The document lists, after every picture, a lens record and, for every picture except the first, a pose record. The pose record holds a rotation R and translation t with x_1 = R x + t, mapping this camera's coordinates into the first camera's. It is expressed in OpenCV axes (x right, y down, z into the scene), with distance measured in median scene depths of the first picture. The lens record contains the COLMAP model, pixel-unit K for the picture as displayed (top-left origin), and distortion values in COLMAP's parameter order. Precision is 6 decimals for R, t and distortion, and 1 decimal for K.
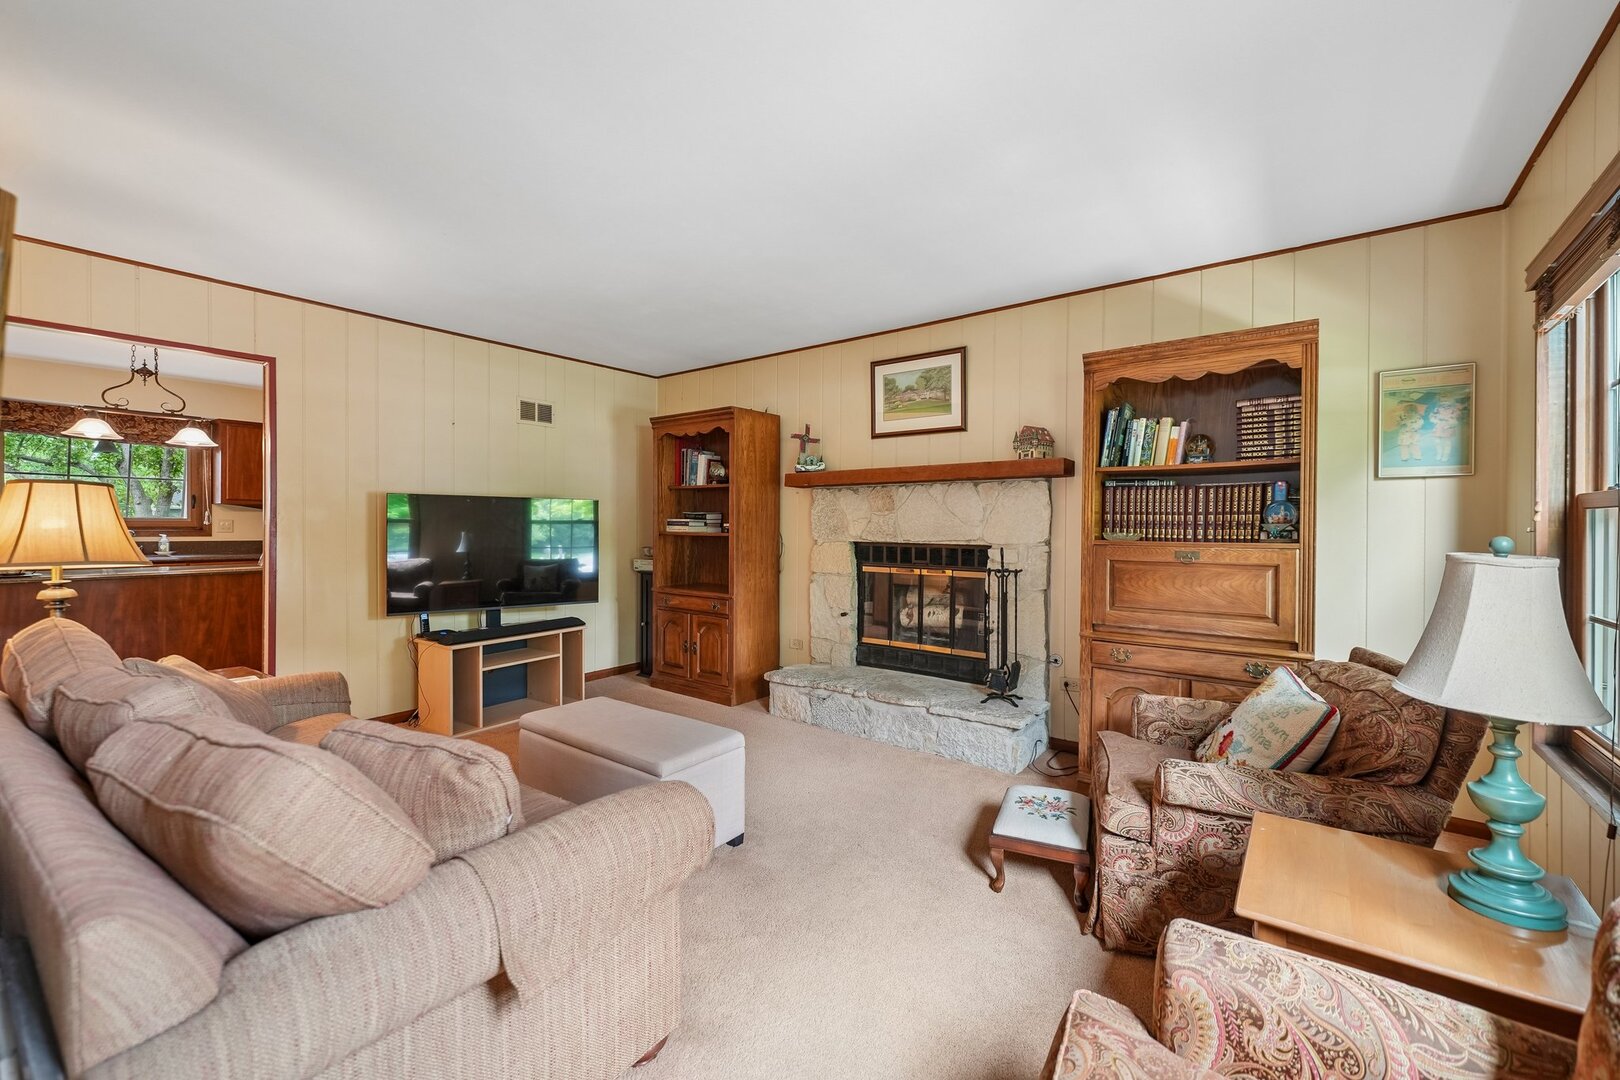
lens RADIAL K [[652.3, 0, 807.3], [0, 652.3, 527.2], [0, 0, 1]] dist [0.000365, 0.000015]
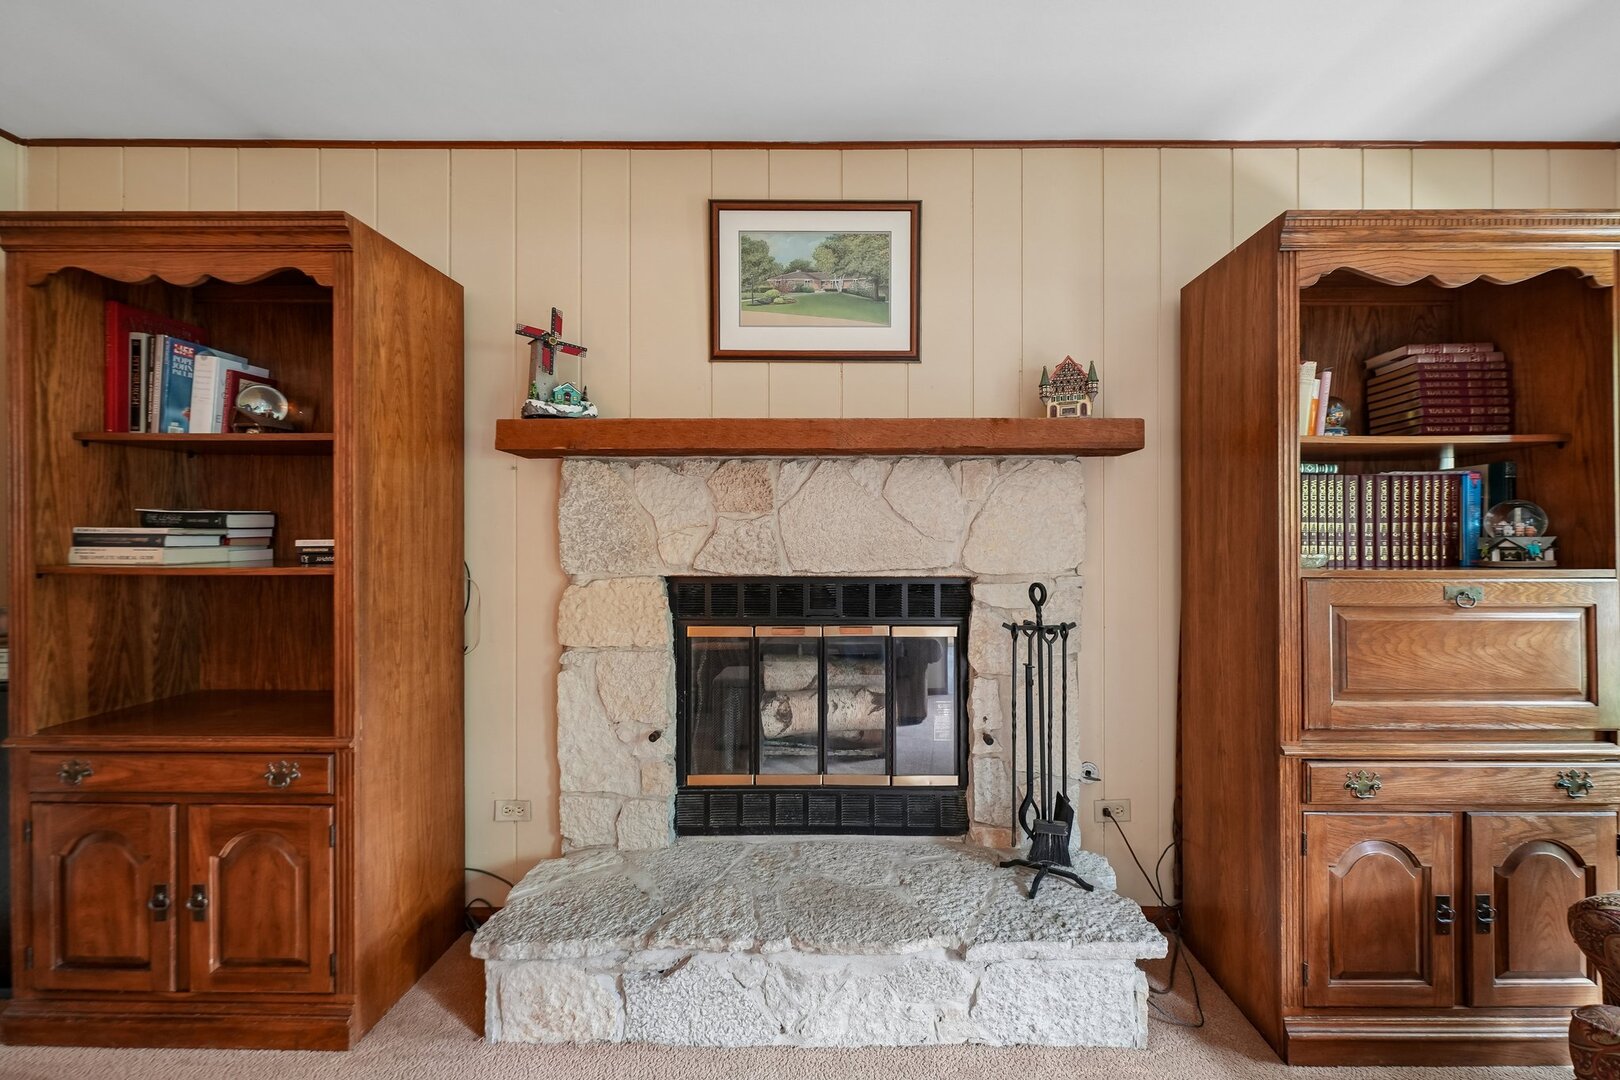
lens RADIAL K [[671.9, 0, 838.1], [0, 671.9, 532.4], [0, 0, 1]] dist [0.000360, 0.000218]
pose [[0.792329, -0.006046, 0.610064, -0.128902], [0.006231, 0.999979, 0.001818, -0.009310], [-0.610062, 0.002361, 0.792350, 0.548797]]
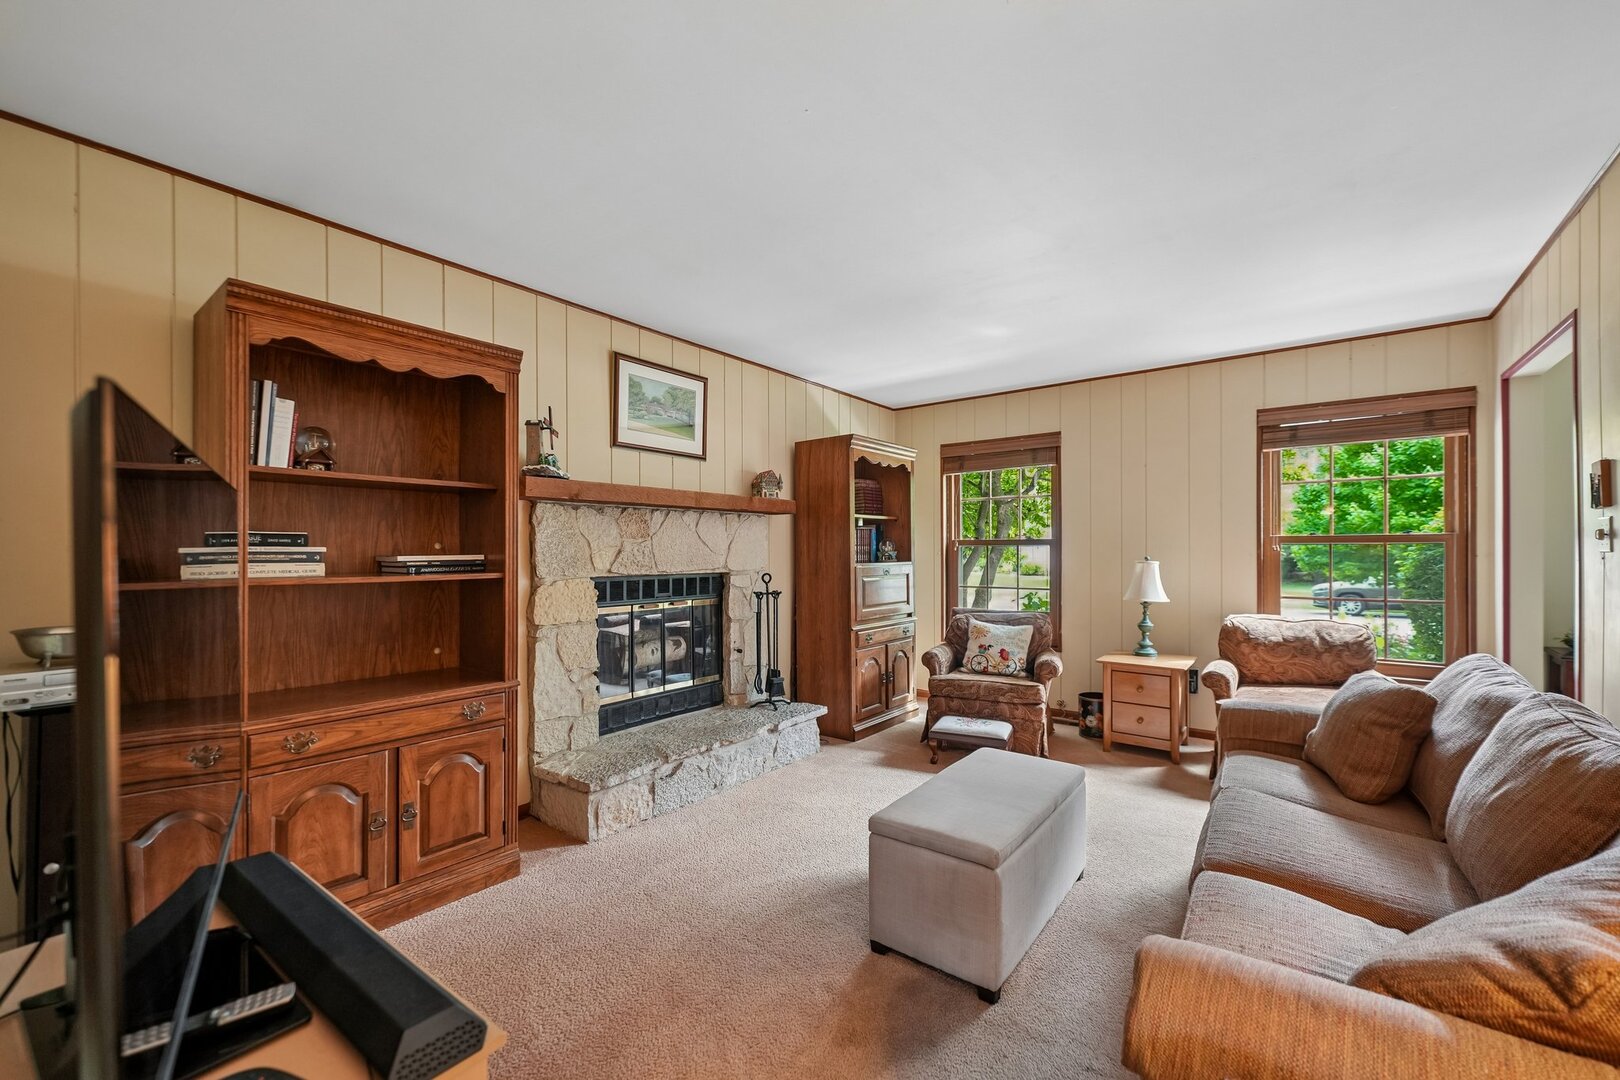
lens RADIAL K [[655.8, 0, 811.9], [0, 655.8, 546.5], [0, 0, 1]] dist [-0.000048, 0.000023]
pose [[0.002232, -0.001112, 0.999997, -0.702082], [0.003042, 0.999995, 0.001105, -0.013655], [-0.999993, 0.003040, 0.002236, 0.751141]]
